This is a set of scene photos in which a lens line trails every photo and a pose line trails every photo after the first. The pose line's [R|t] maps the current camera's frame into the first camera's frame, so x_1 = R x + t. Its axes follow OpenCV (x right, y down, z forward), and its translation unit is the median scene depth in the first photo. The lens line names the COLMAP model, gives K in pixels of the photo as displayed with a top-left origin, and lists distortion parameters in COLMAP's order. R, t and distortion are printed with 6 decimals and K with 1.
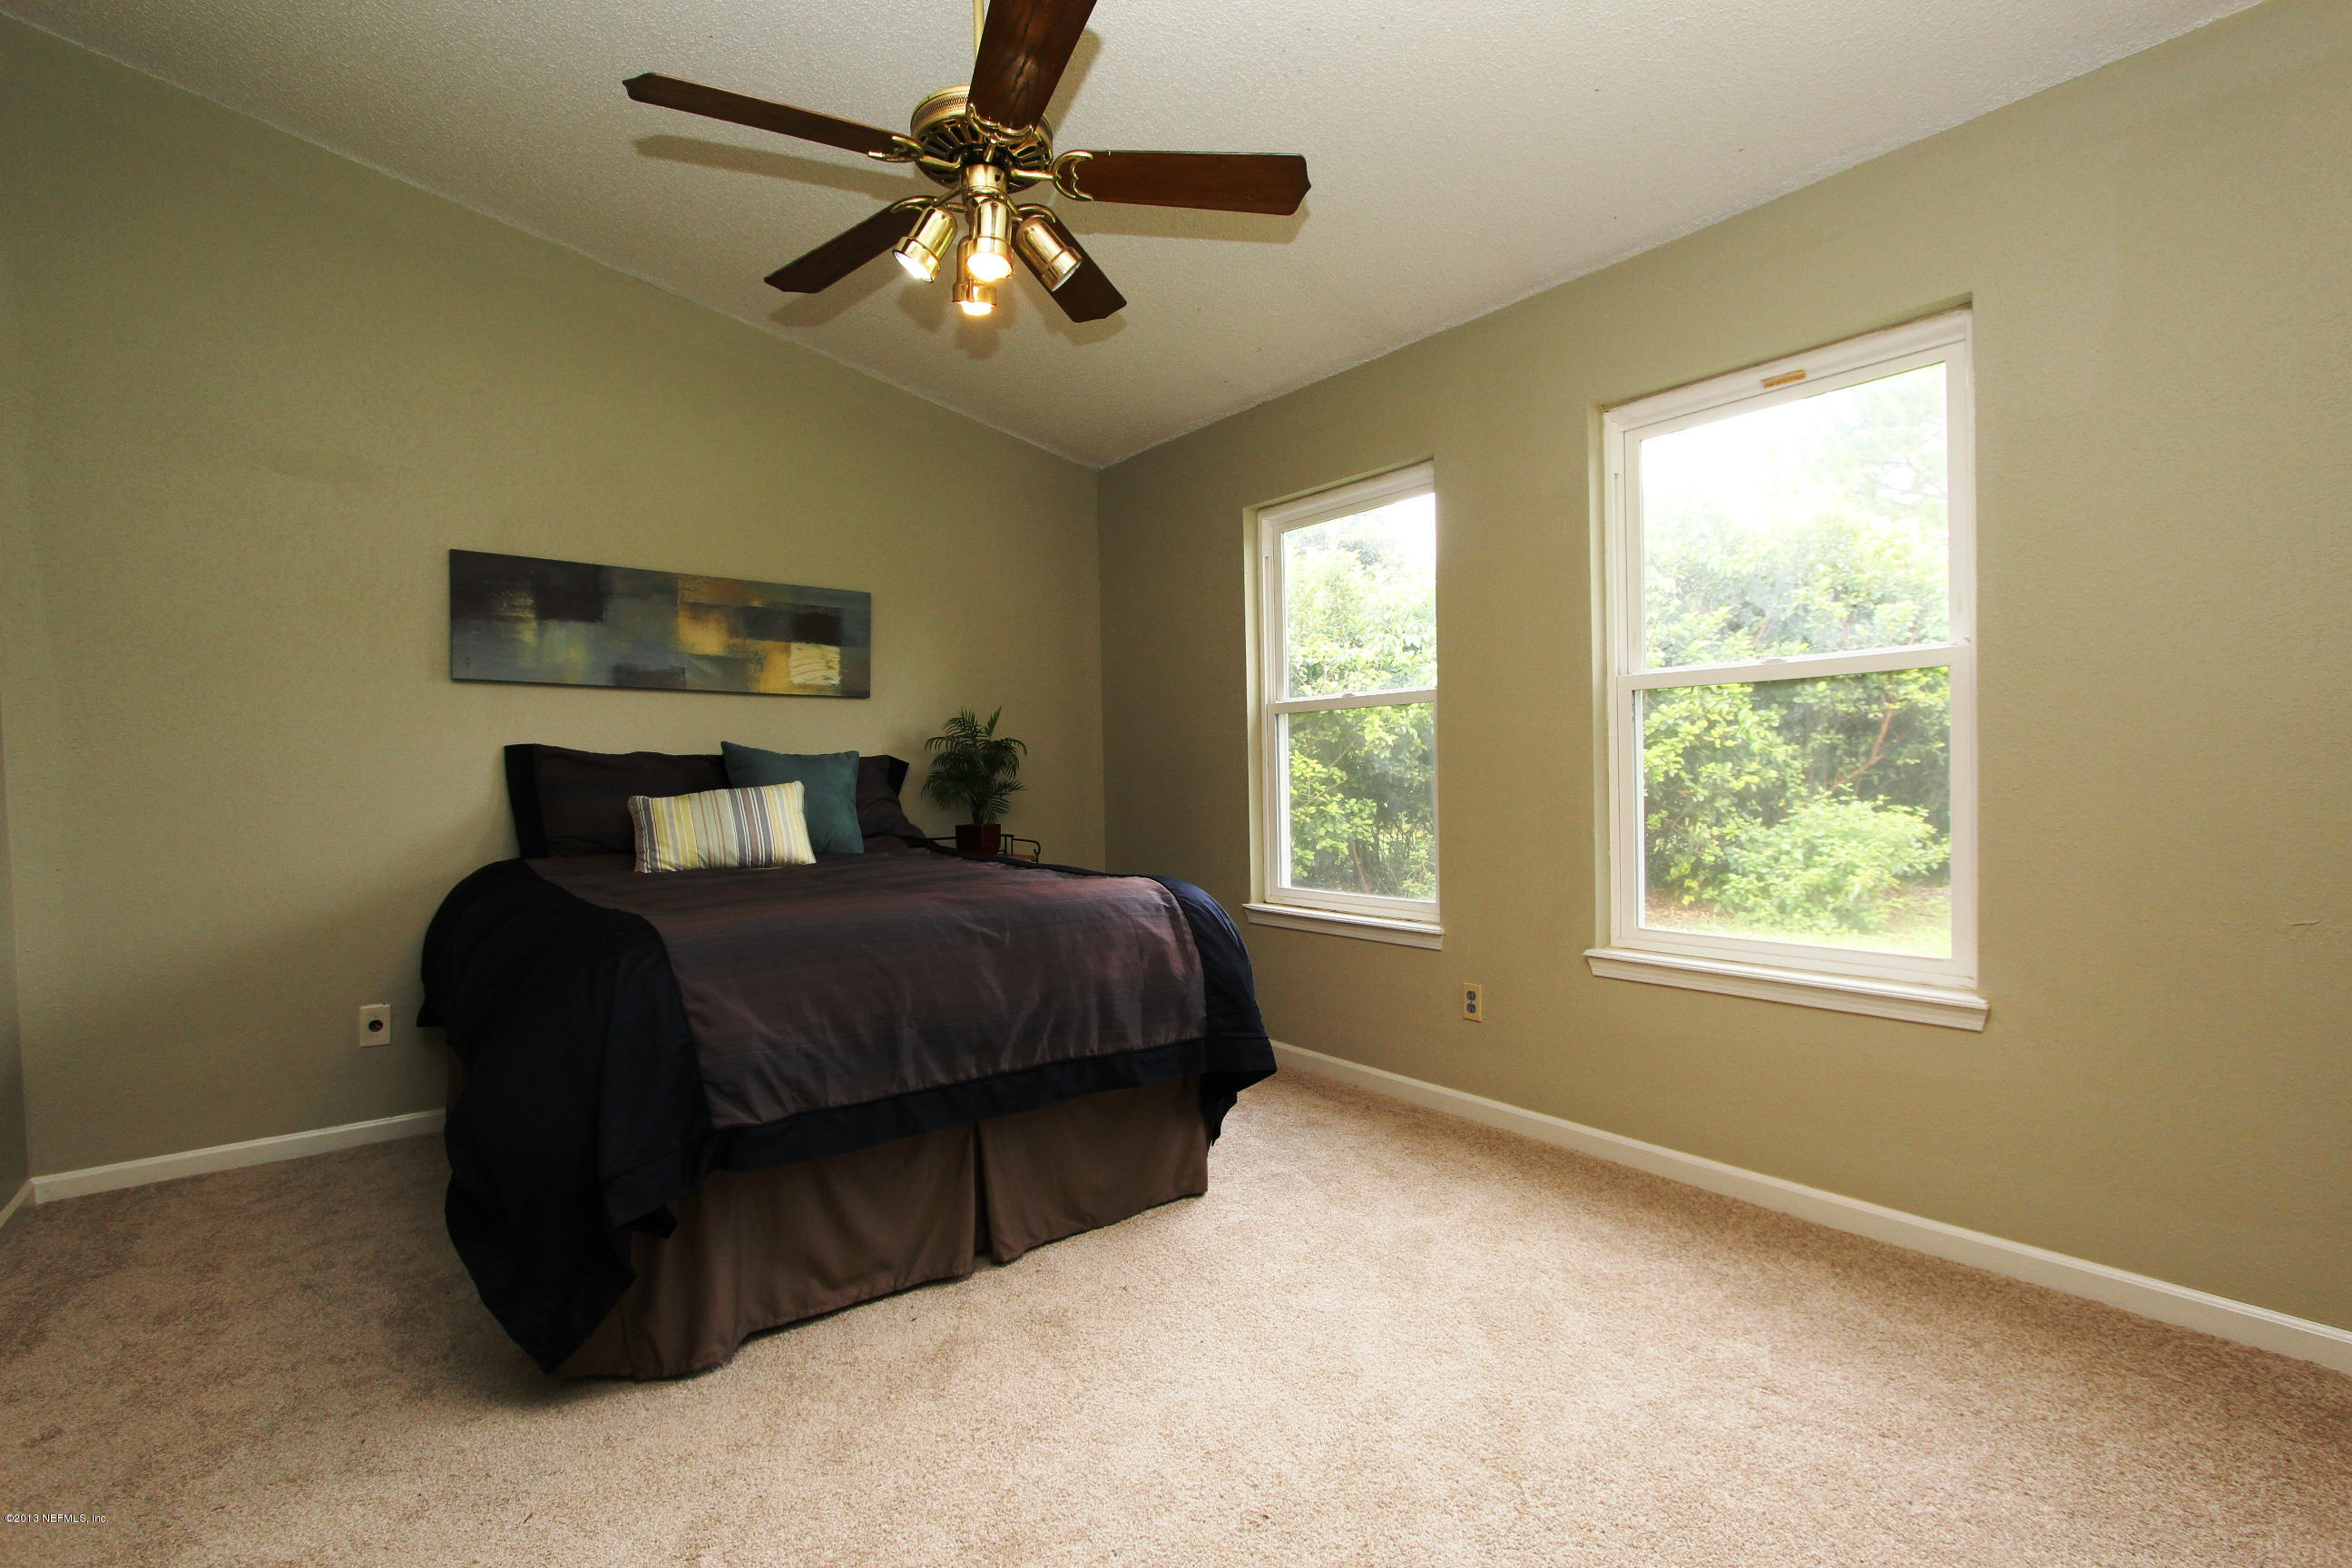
lens RADIAL K [[1081.6, 0, 1176.0], [0, 1081.6, 784.0], [0, 0, 1]] dist [-0.004716, -0.000861]
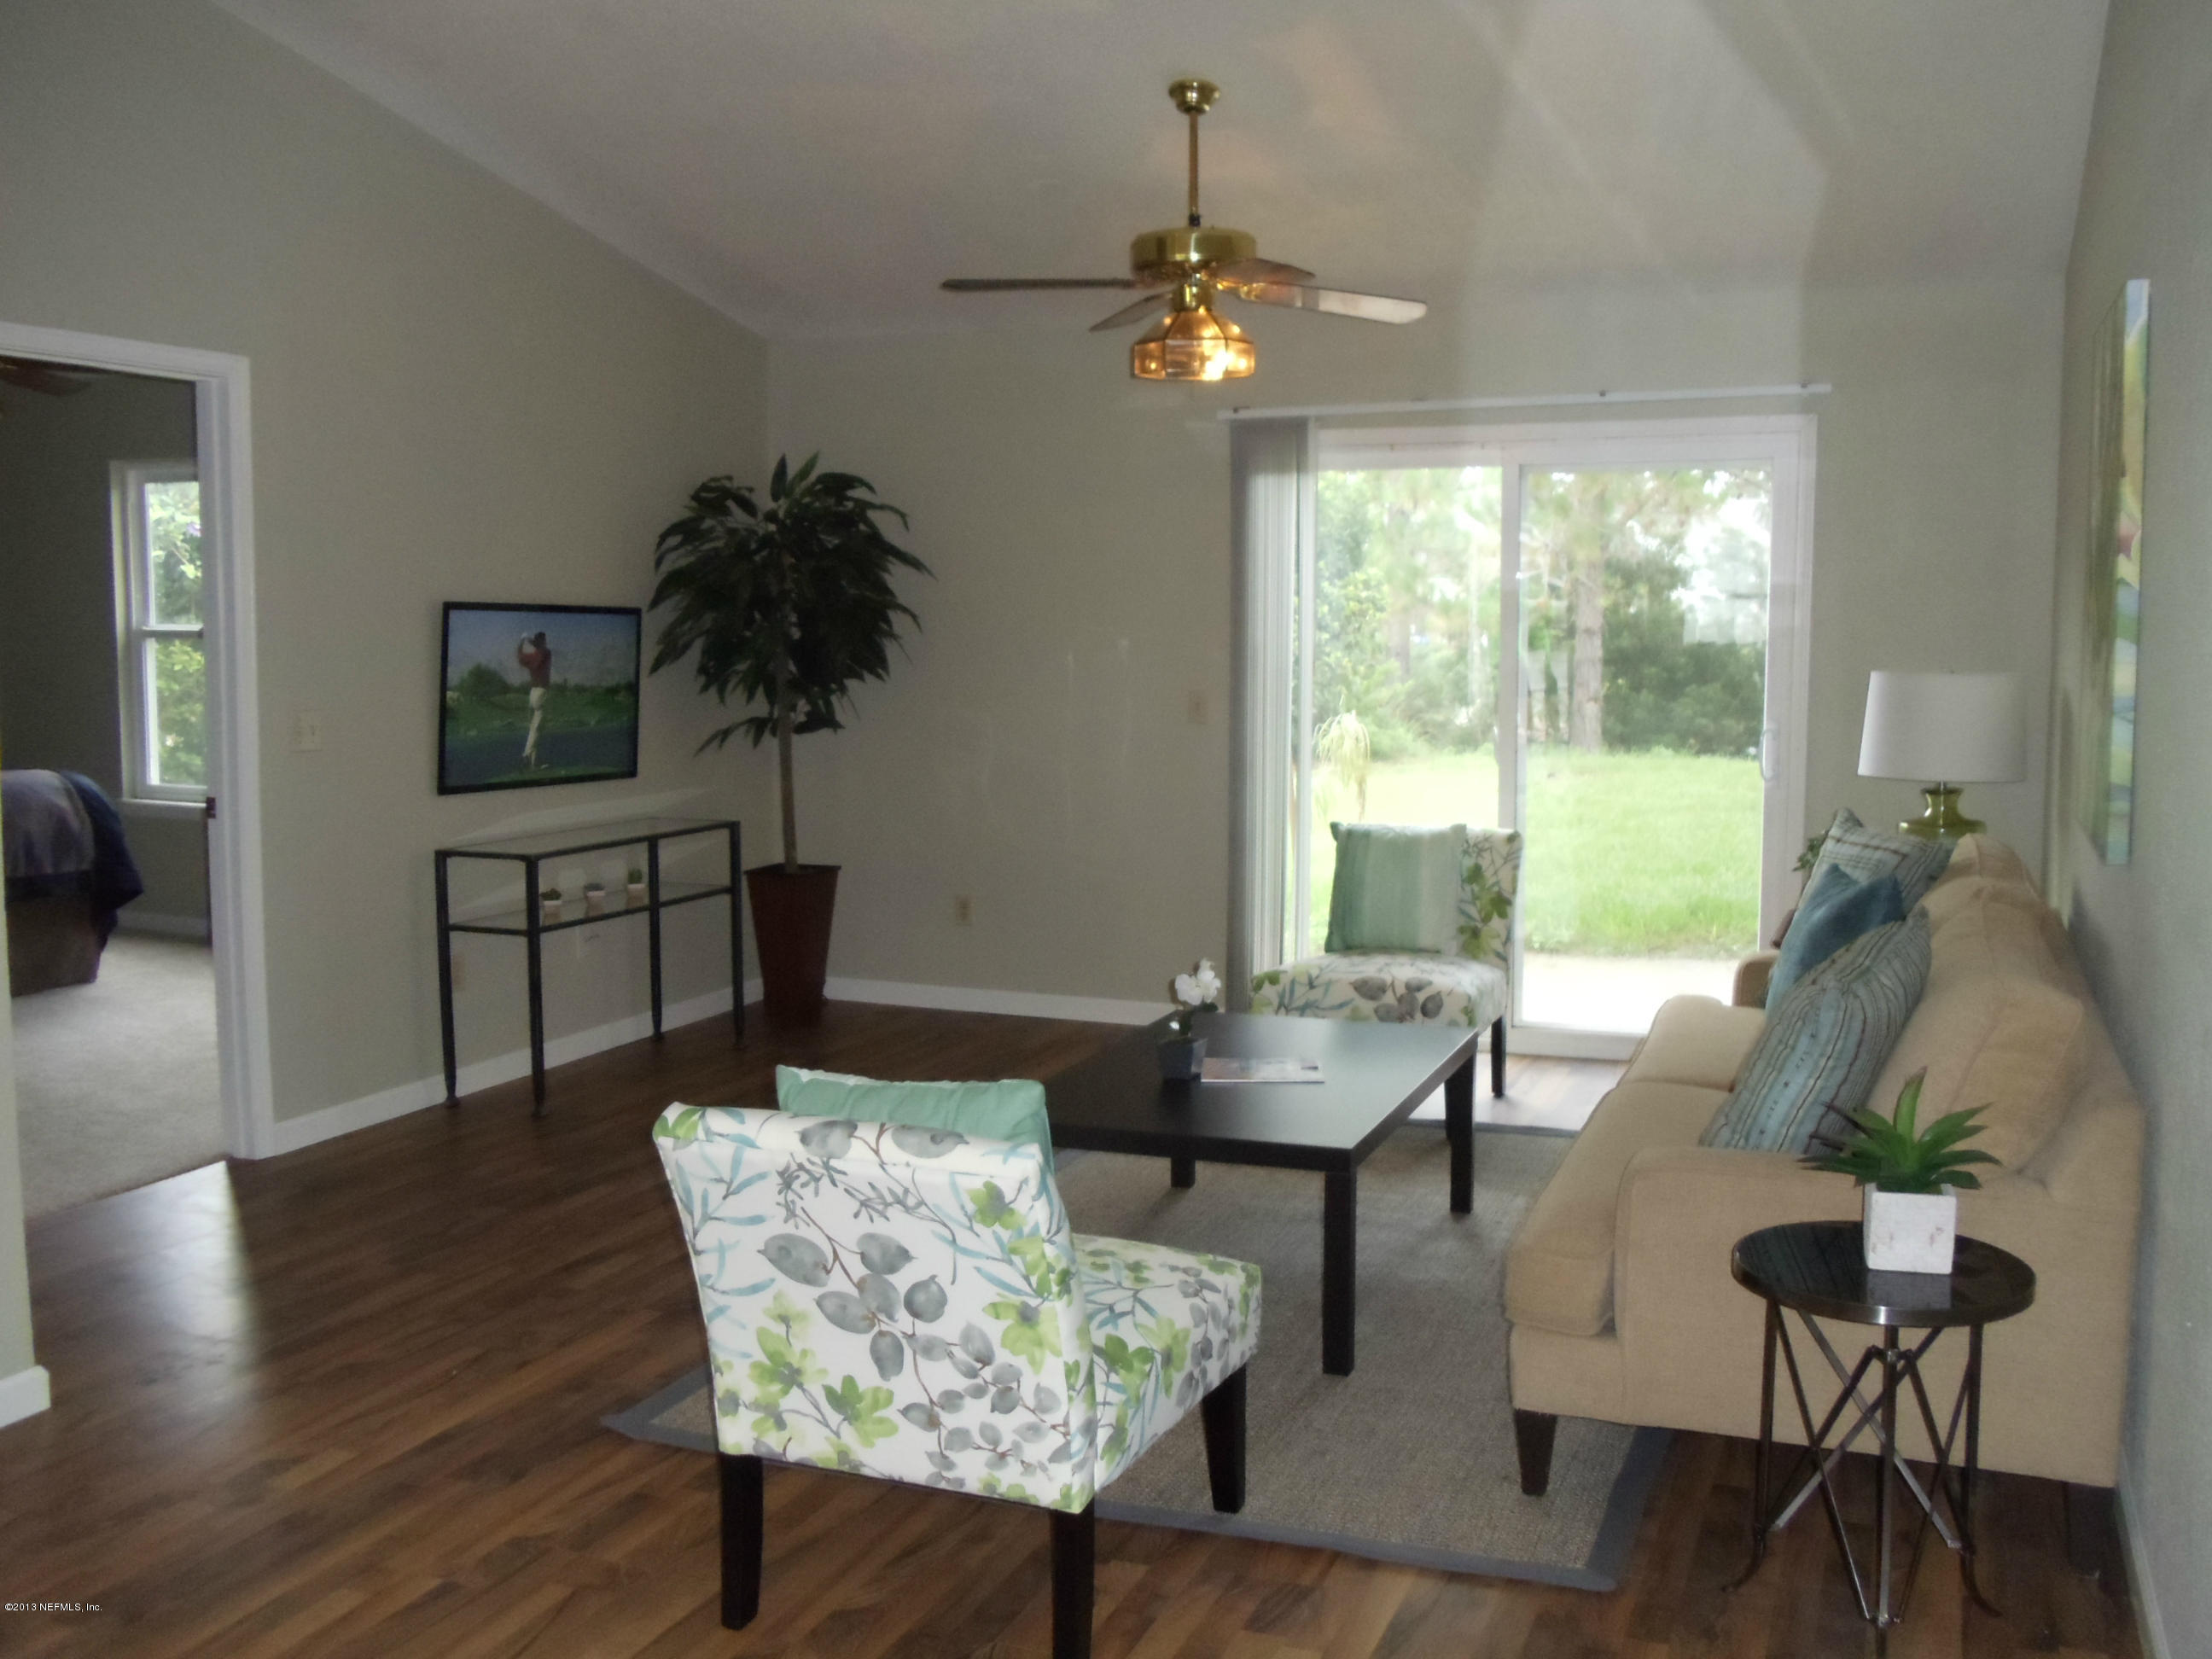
lens RADIAL K [[2056.1, 0, 1189.4], [0, 2056.1, 722.1], [0, 0, 1]] dist [-0.154440, 0.105941]
pose [[0.845833, -0.024226, 0.532898, -0.150818], [-0.003108, 0.998727, 0.050336, -0.127564], [-0.533439, -0.044232, 0.844681, -2.227546]]
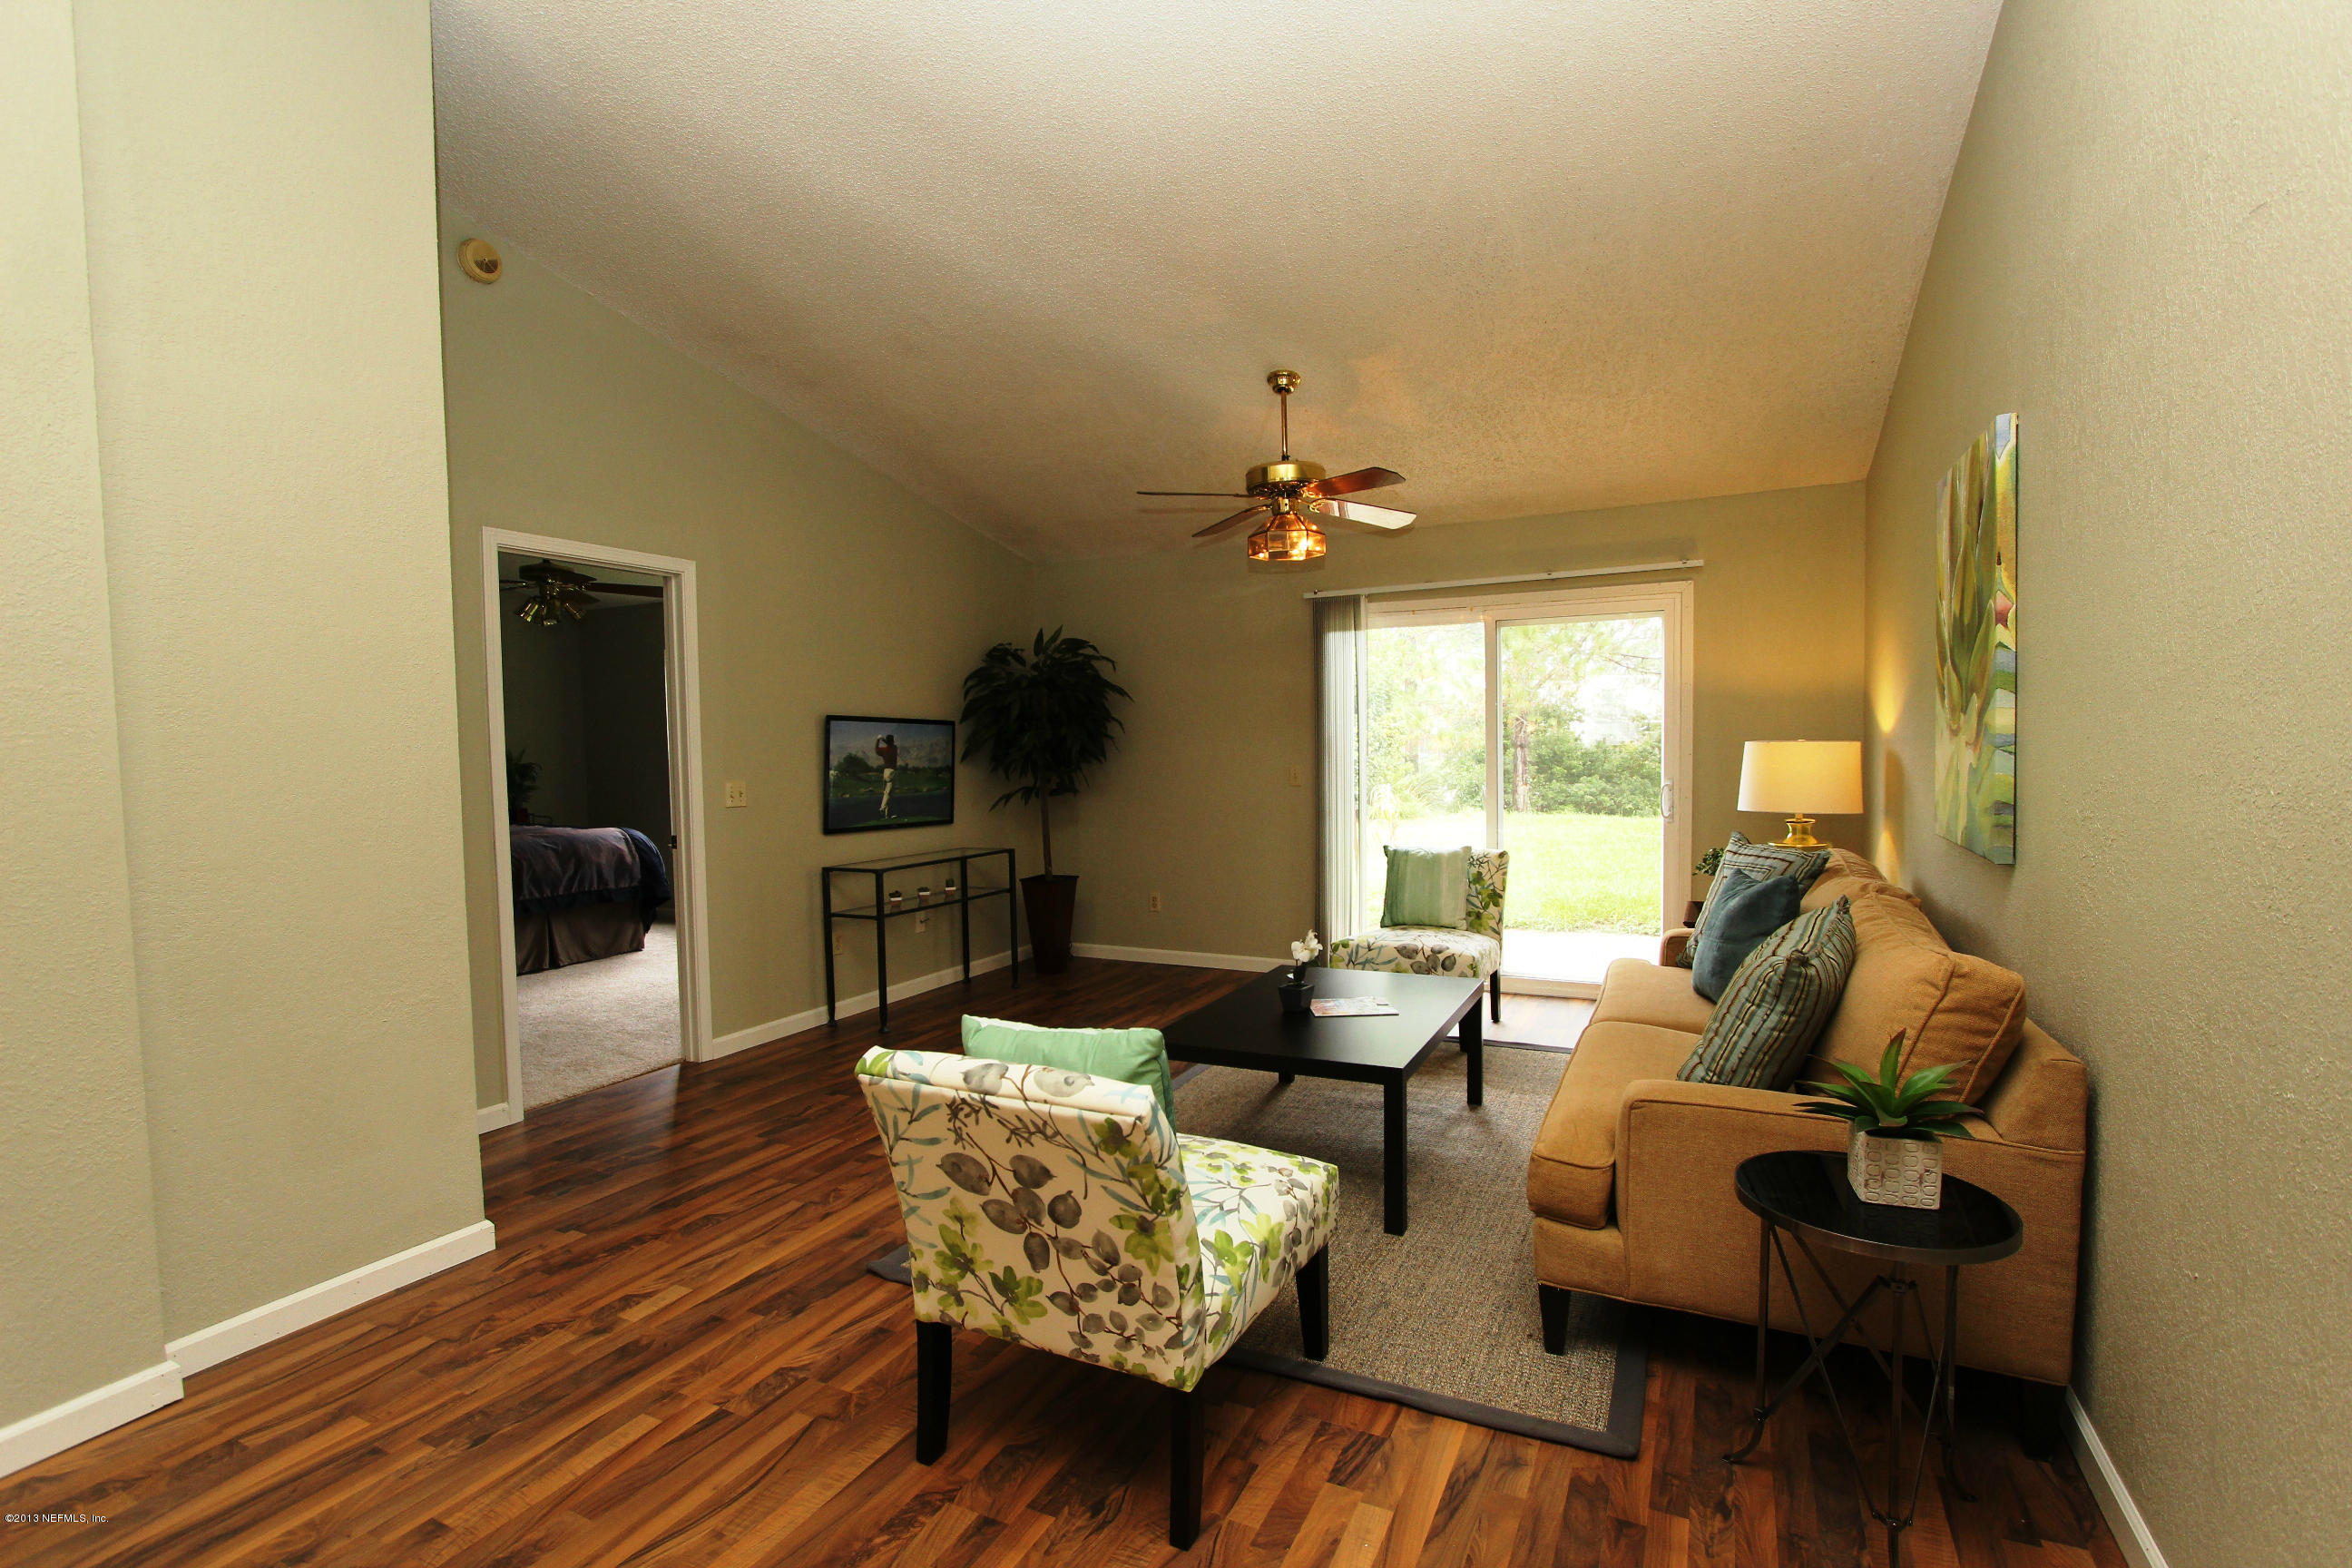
lens RADIAL K [[1094.2, 0, 1176.0], [0, 1094.2, 784.0], [0, 0, 1]] dist [-0.021617, 0.000022]
pose [[0.898821, -0.026410, 0.437520, 0.044524], [0.015121, 0.999457, 0.029267, -0.069651], [-0.438056, -0.019690, 0.898732, -1.944960]]
